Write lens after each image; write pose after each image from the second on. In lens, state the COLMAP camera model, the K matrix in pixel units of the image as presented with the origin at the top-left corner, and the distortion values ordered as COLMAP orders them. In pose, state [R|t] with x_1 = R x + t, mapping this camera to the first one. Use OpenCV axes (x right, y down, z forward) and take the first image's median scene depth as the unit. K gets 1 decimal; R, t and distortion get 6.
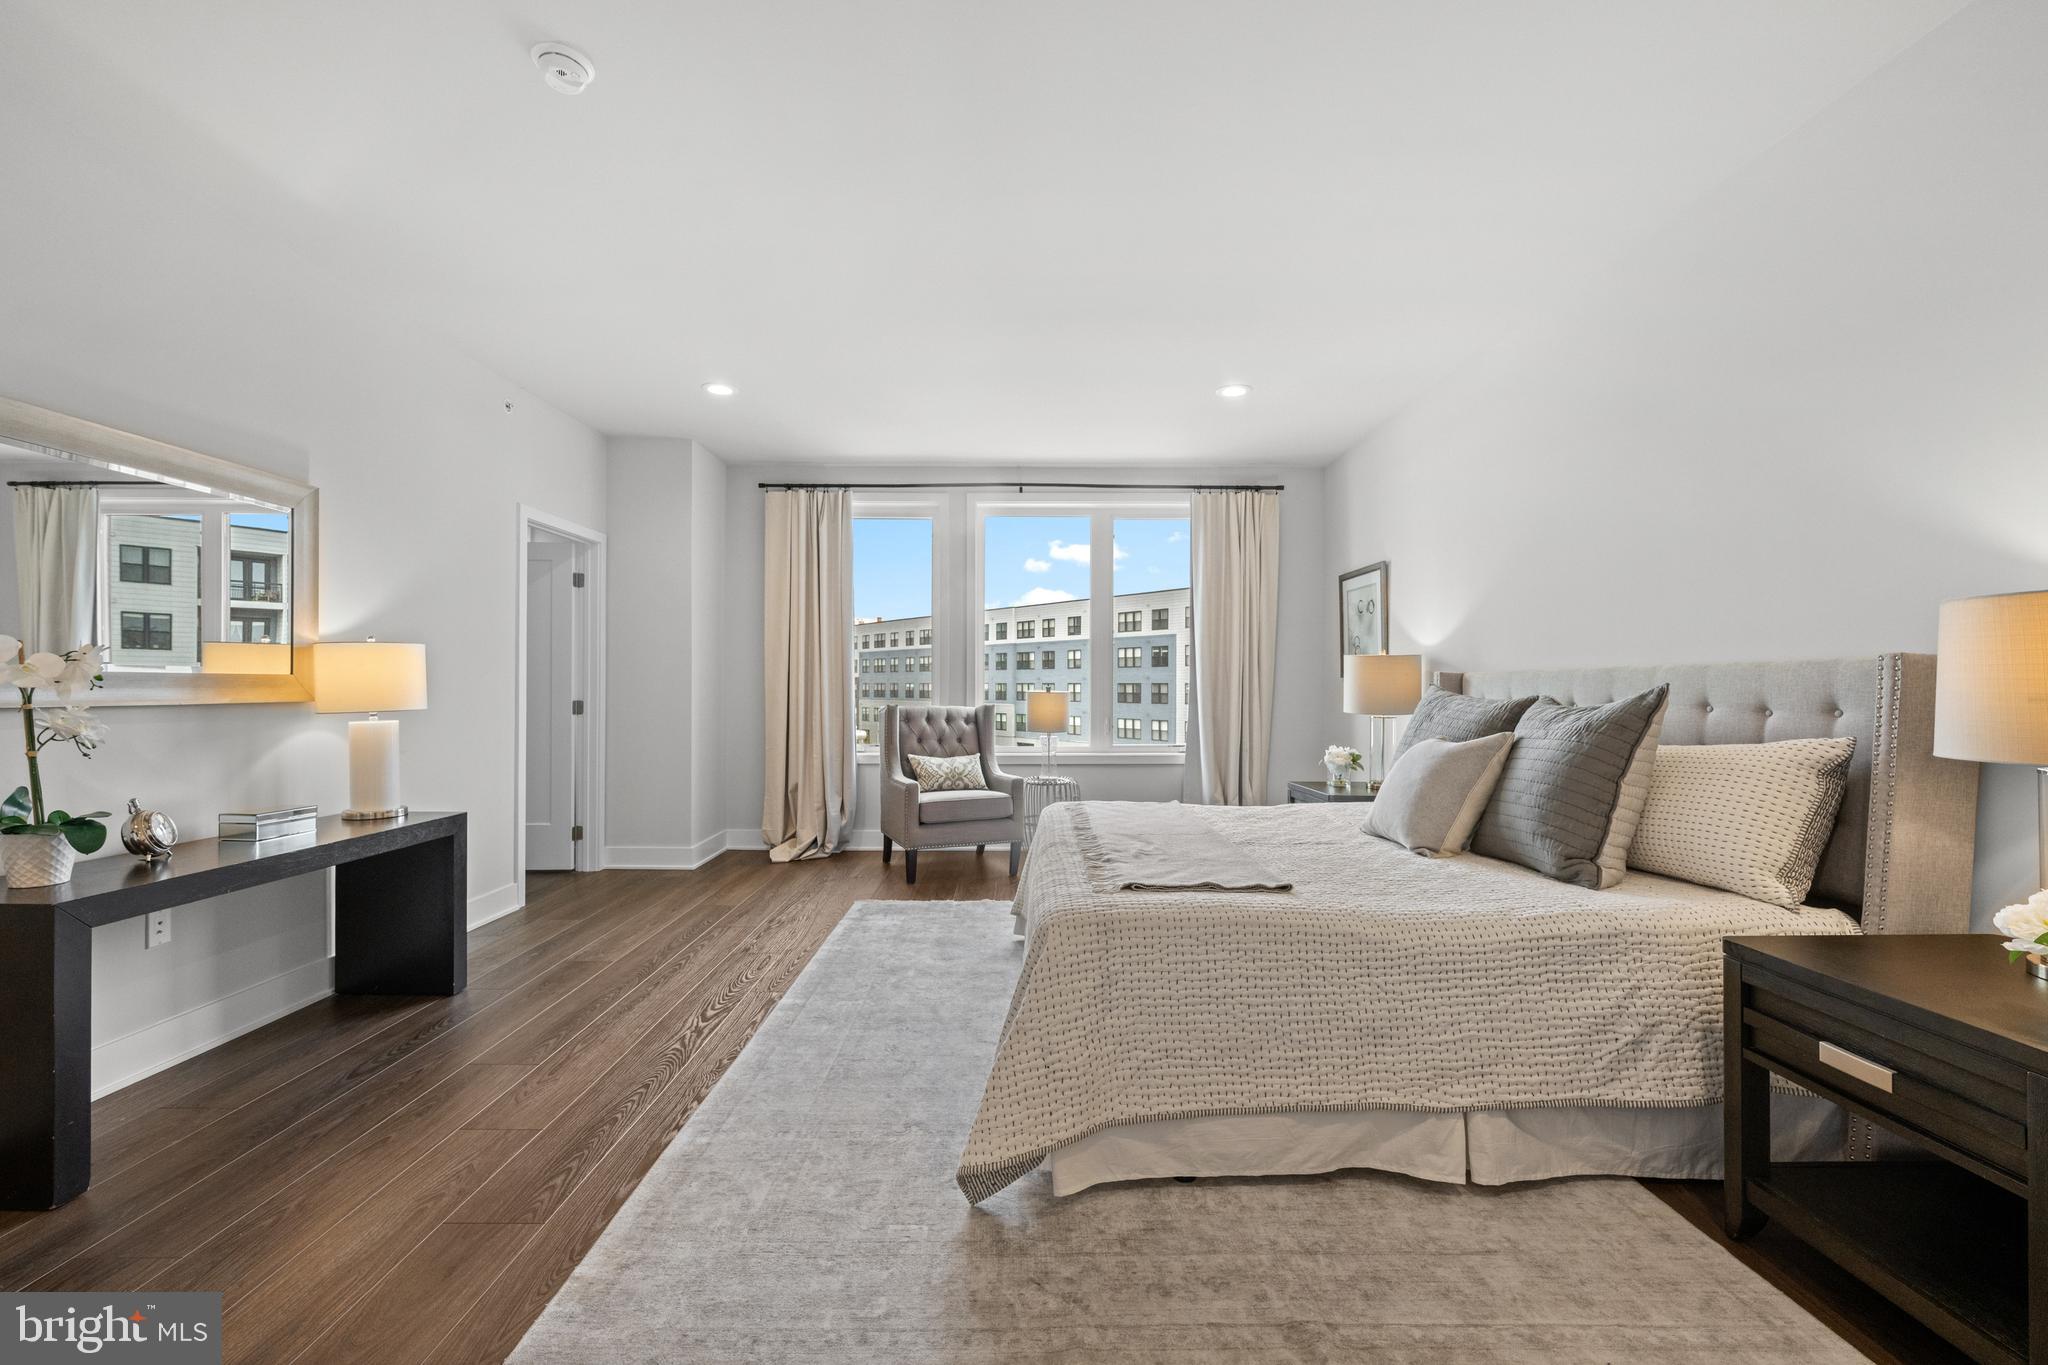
lens RADIAL K [[828.3, 0, 1016.6], [0, 828.3, 688.3], [0, 0, 1]] dist [0.000990, 0.000121]
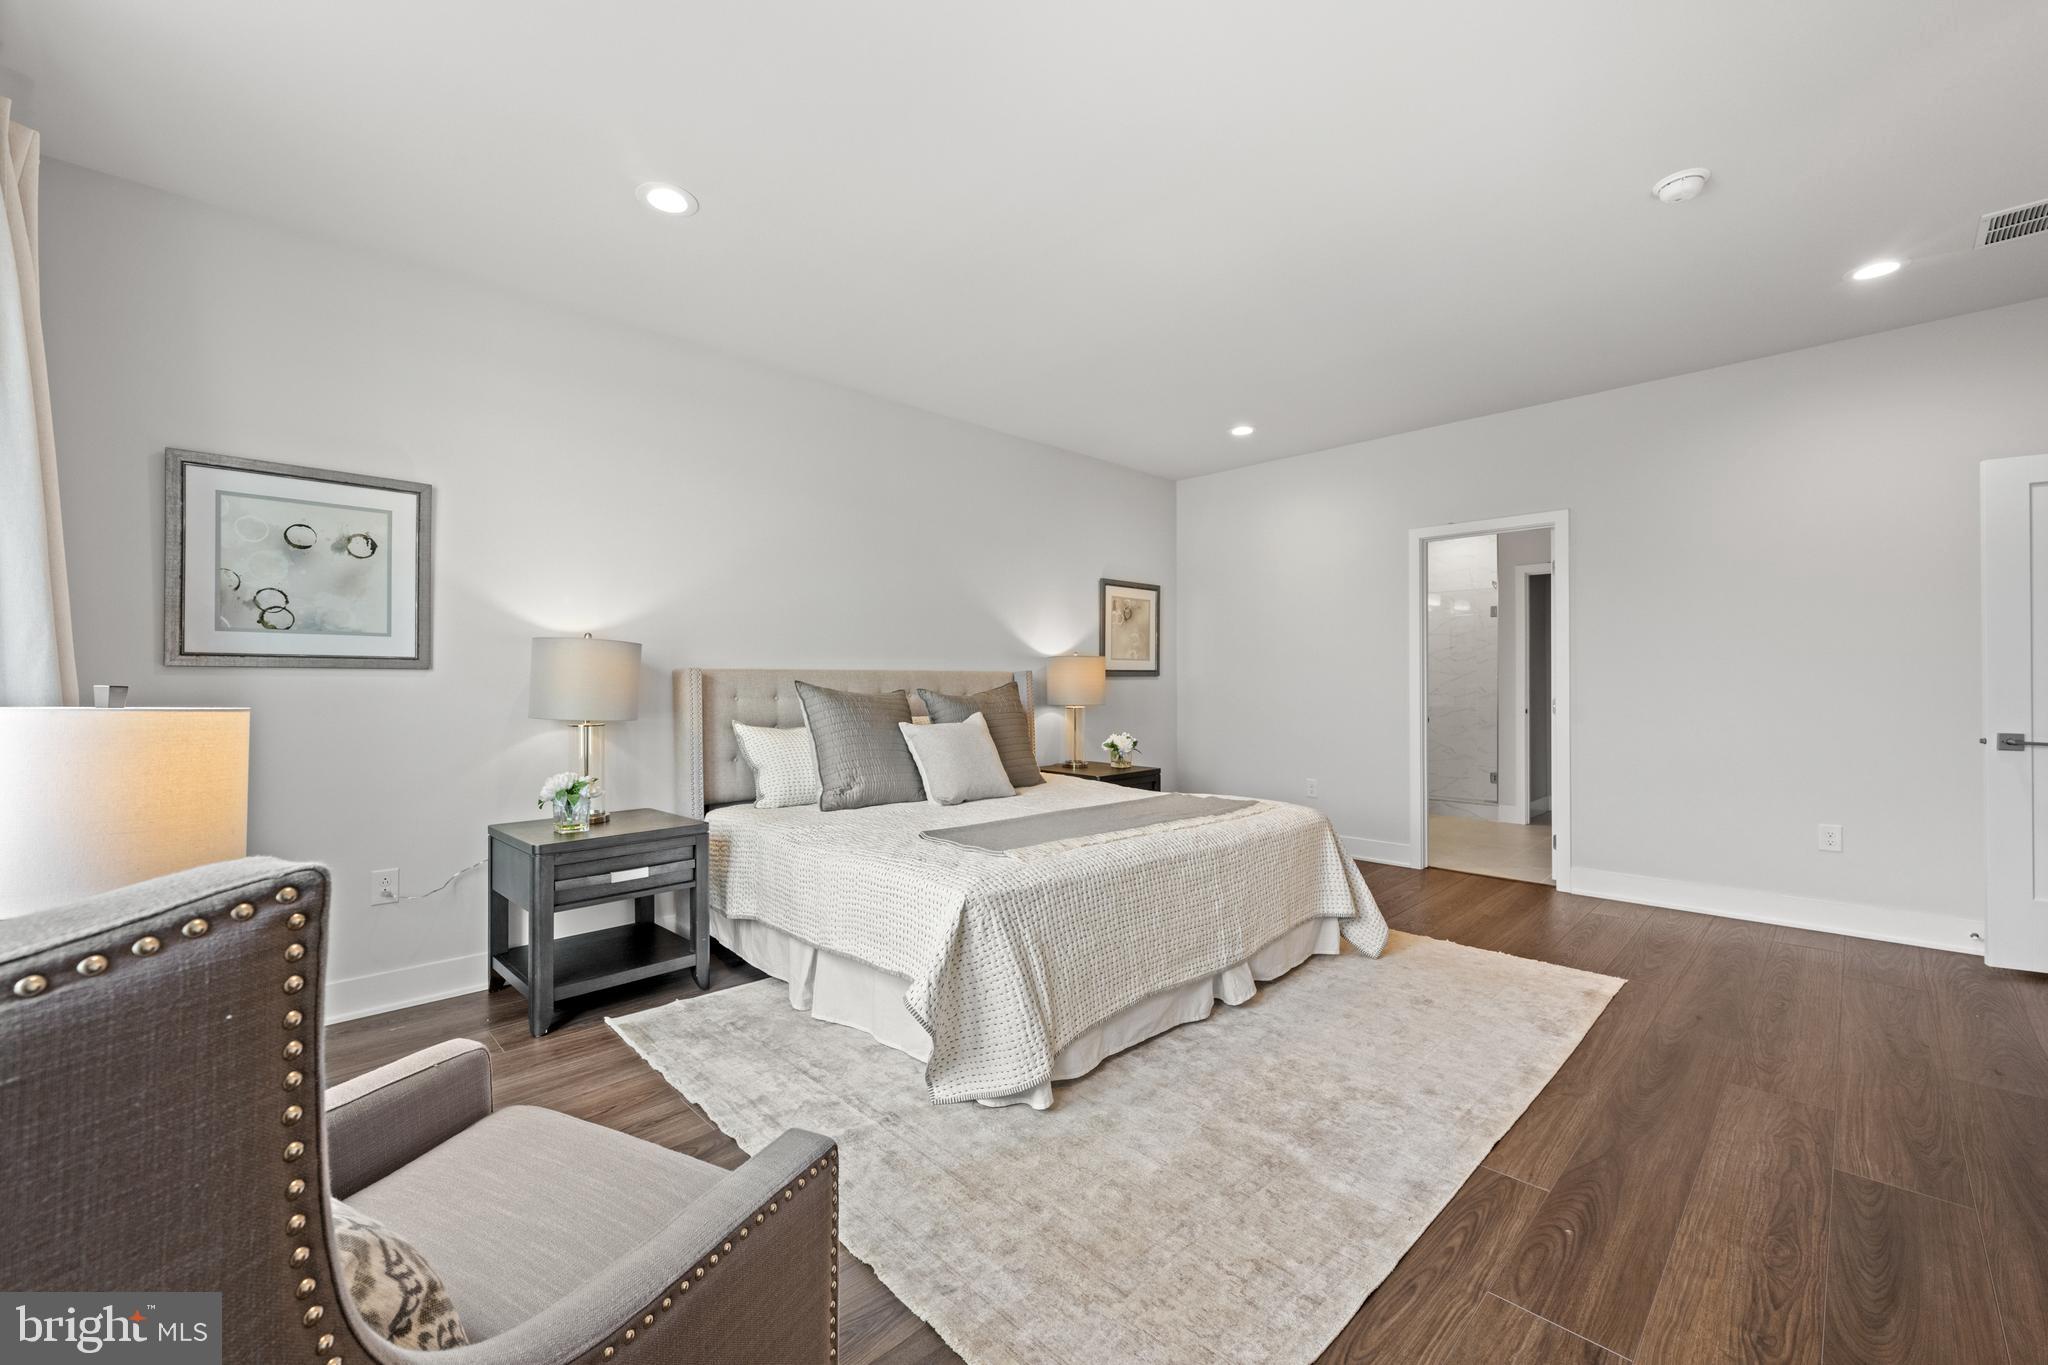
lens RADIAL K [[815.2, 0, 1023.8], [0, 815.2, 677.2], [0, 0, 1]] dist [0.002101, 0.000034]
pose [[-0.704264, 0.010708, 0.709858, -0.299167], [0.003118, 0.999923, -0.011990, 0.000839], [-0.709932, -0.006231, -0.704243, 1.063921]]
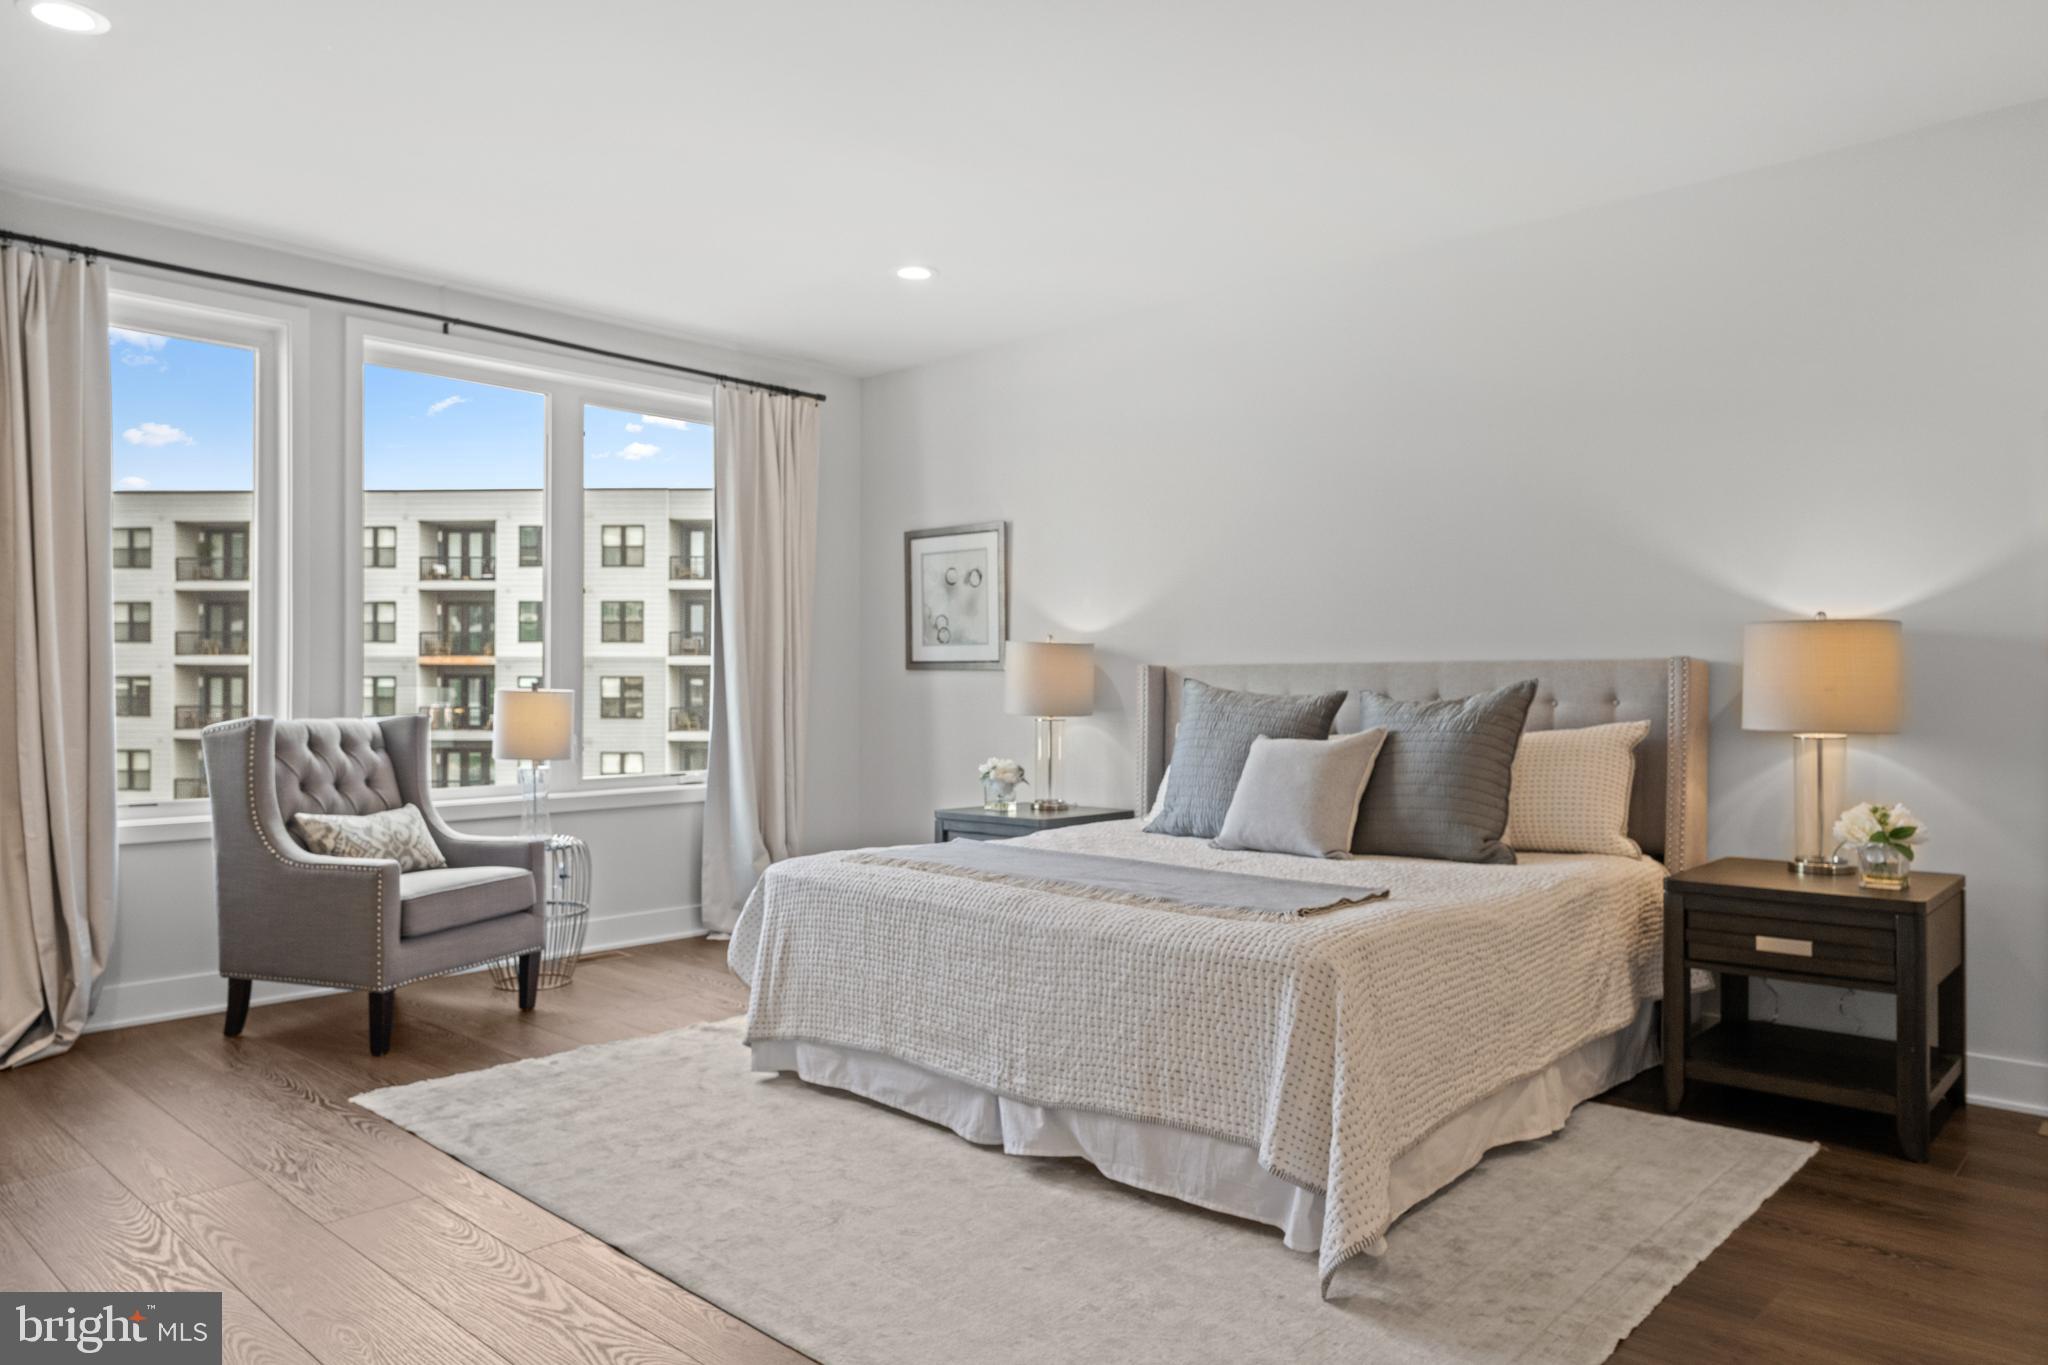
lens RADIAL K [[1367.9, 0, 1024.0], [0, 1367.9, 682.5], [0, 0, 1]] dist [-0.001590, -0.001315]
pose [[0.679140, -0.000008, 0.734009, -0.469647], [0.001639, 0.999998, -0.001505, 0.000465], [-0.734007, 0.002225, 0.679138, 0.103610]]
